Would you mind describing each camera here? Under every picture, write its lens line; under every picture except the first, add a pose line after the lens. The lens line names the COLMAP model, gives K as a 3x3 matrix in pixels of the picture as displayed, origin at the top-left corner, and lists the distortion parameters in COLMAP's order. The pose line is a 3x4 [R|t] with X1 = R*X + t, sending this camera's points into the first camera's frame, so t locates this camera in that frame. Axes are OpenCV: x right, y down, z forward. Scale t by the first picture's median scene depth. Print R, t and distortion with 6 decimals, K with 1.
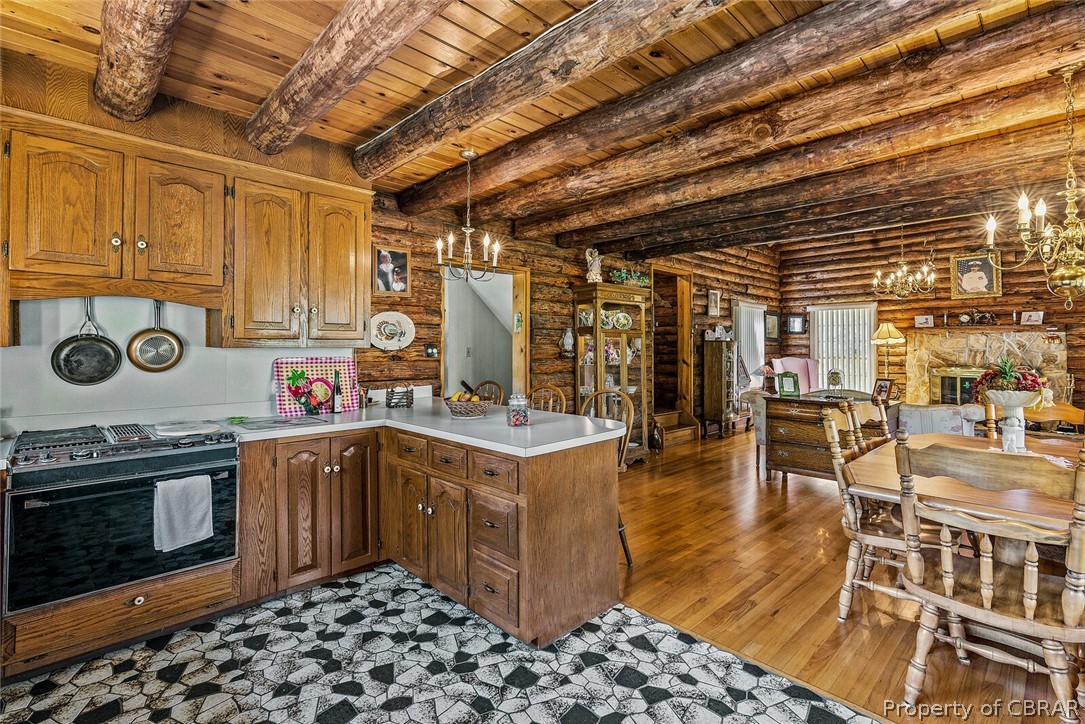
lens RADIAL K [[506.5, 0, 548.9], [0, 506.5, 342.7], [0, 0, 1]] dist [0.002653, 0.000432]
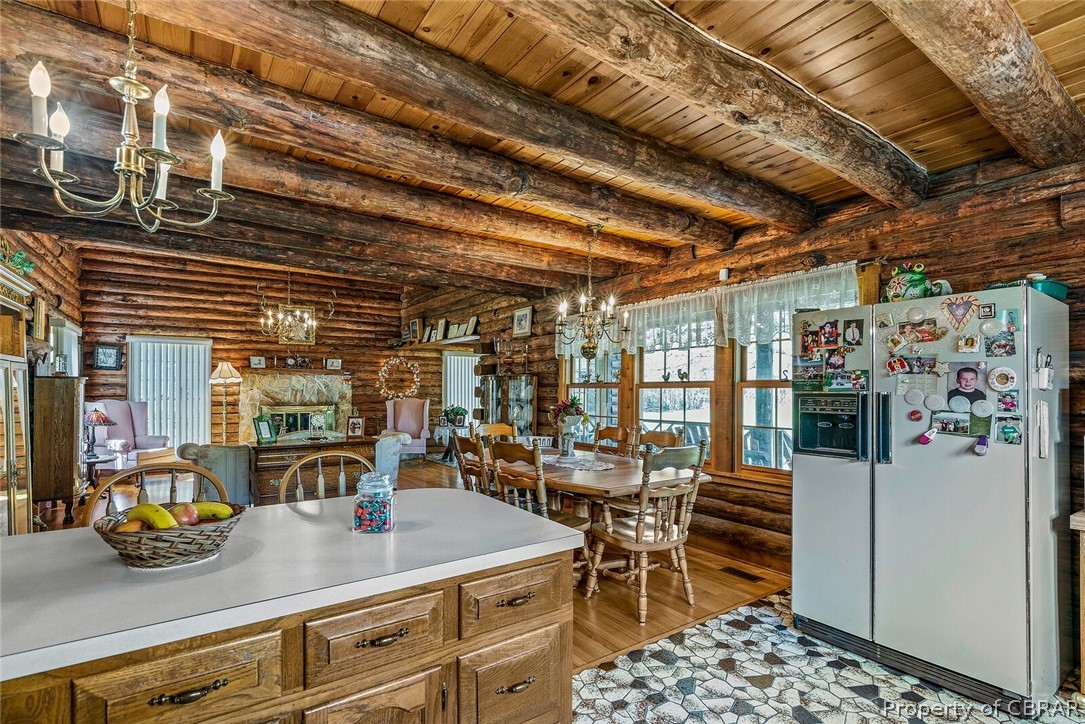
lens RADIAL K [[506.5, 0, 539.2], [0, 506.5, 388.0], [0, 0, 1]] dist [0.002653, 0.000432]
pose [[0.168867, -0.000496, 0.985639, -0.194237], [-0.011875, 0.999926, 0.002537, 0.001367], [-0.985567, -0.012133, 0.168849, 0.244221]]
